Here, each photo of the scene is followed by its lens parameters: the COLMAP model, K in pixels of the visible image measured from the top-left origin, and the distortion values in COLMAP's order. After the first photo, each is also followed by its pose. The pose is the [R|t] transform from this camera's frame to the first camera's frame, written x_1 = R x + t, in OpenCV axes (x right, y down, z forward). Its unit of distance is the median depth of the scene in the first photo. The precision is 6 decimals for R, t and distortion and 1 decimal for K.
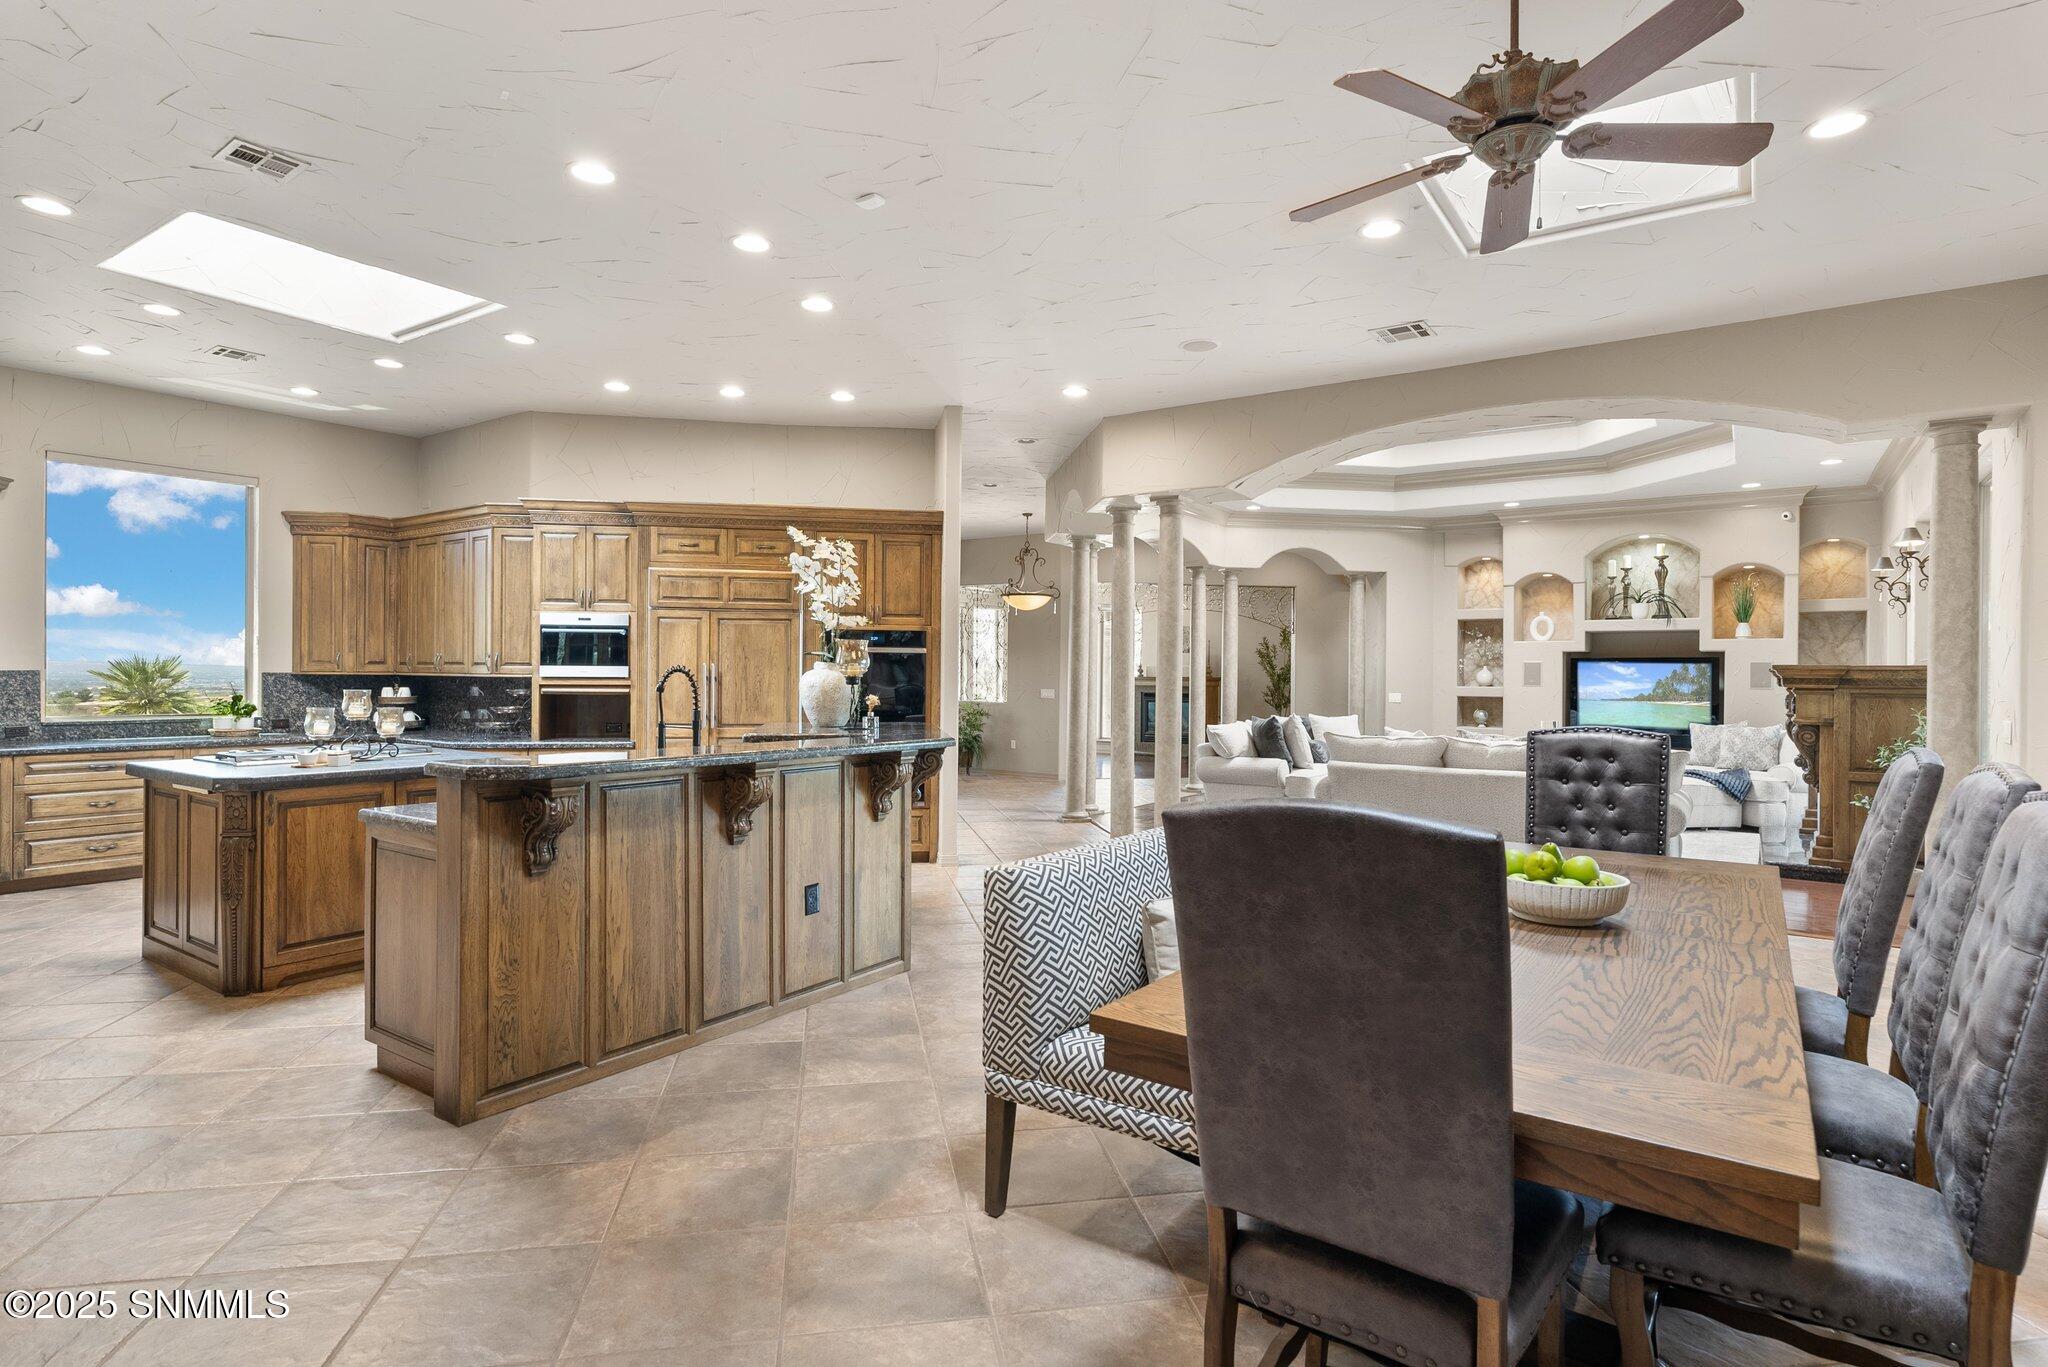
lens RADIAL K [[1043.1, 0, 1023.4], [0, 1043.1, 675.1], [0, 0, 1]] dist [-0.003594, 0.000581]
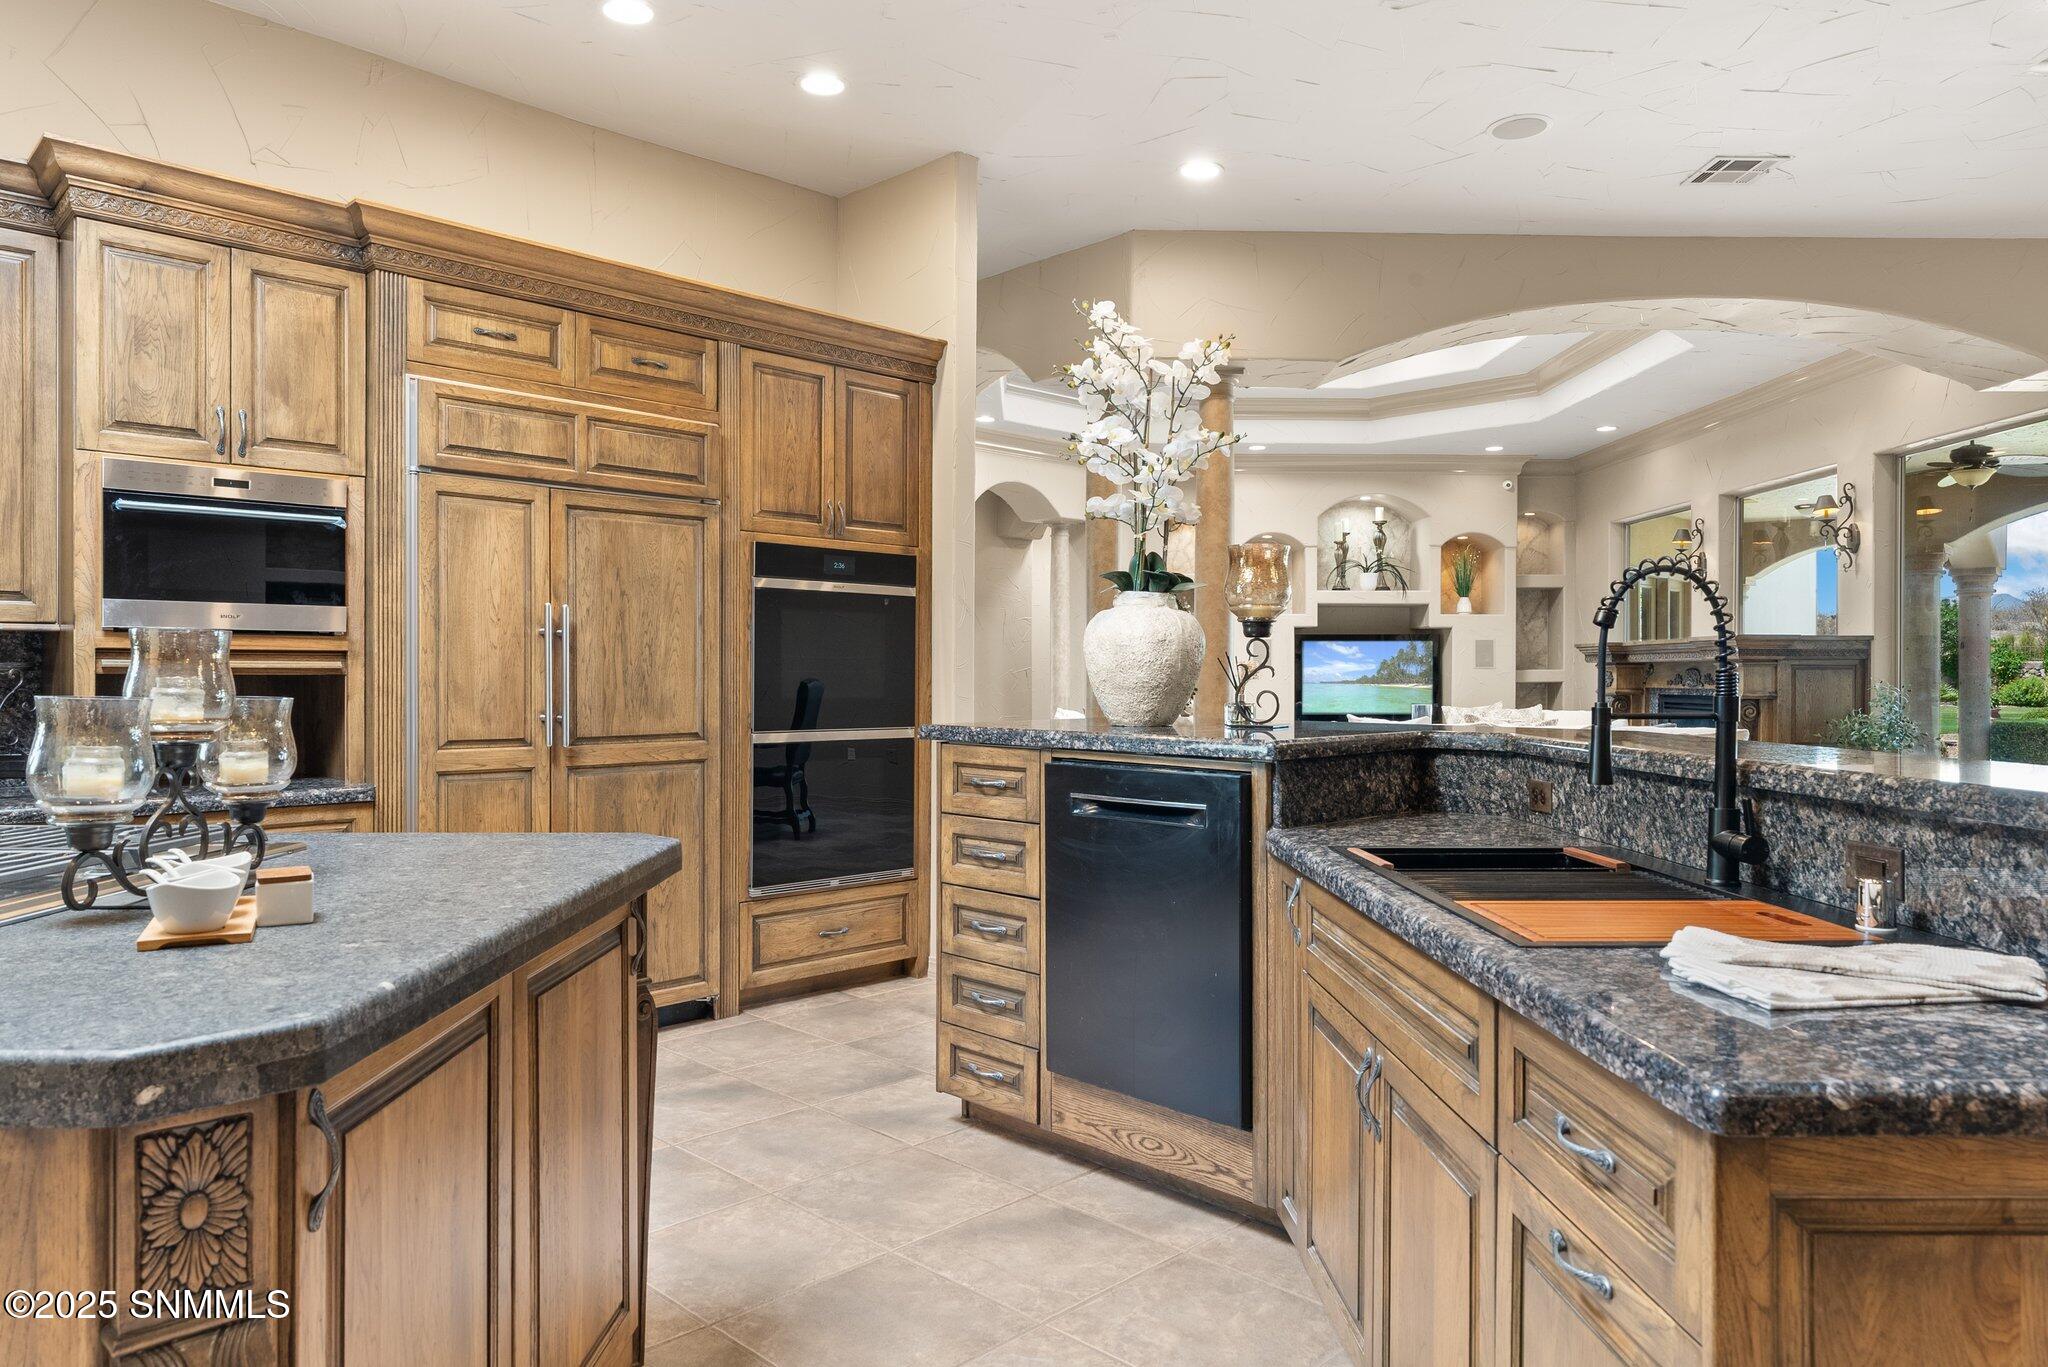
lens RADIAL K [[1308.6, 0, 1026.6], [0, 1308.6, 678.3], [0, 0, 1]] dist [-0.005159, 0.003266]
pose [[0.816620, -0.007731, 0.577124, -0.454594], [0.004249, 0.999964, 0.007382, 0.017307], [-0.577161, -0.003576, 0.816623, 0.416941]]
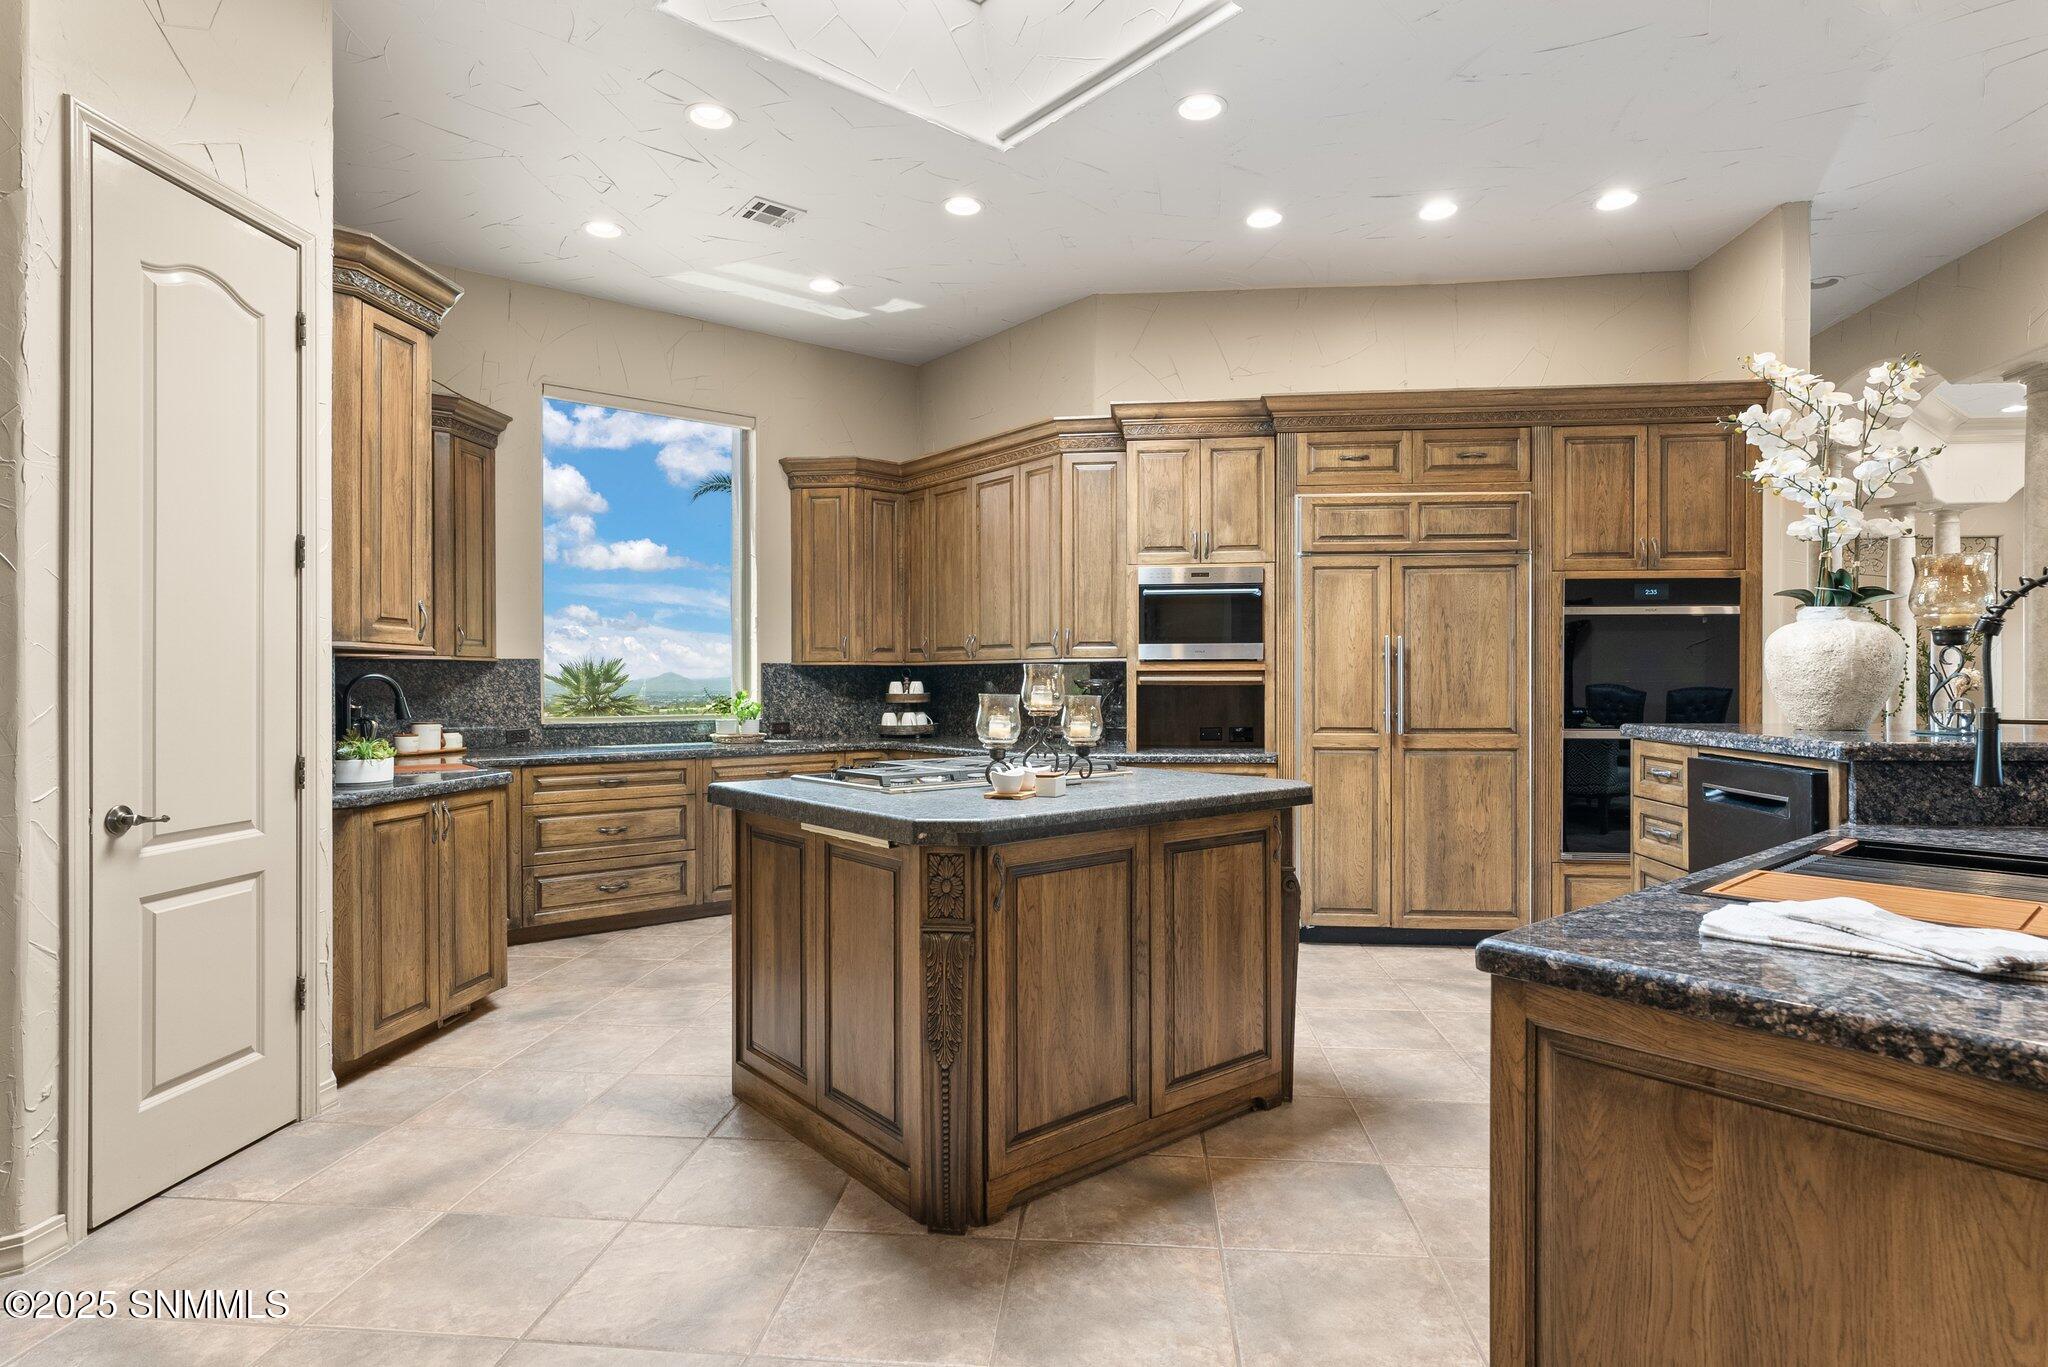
lens RADIAL K [[1067.6, 0, 1024.1], [0, 1067.6, 690.3], [0, 0, 1]] dist [-0.005224, -0.000745]
pose [[0.962014, -0.007703, -0.272891, -0.336793], [0.008863, 0.999956, 0.003020, 0.018570], [0.272856, -0.005324, 0.962040, 0.290259]]
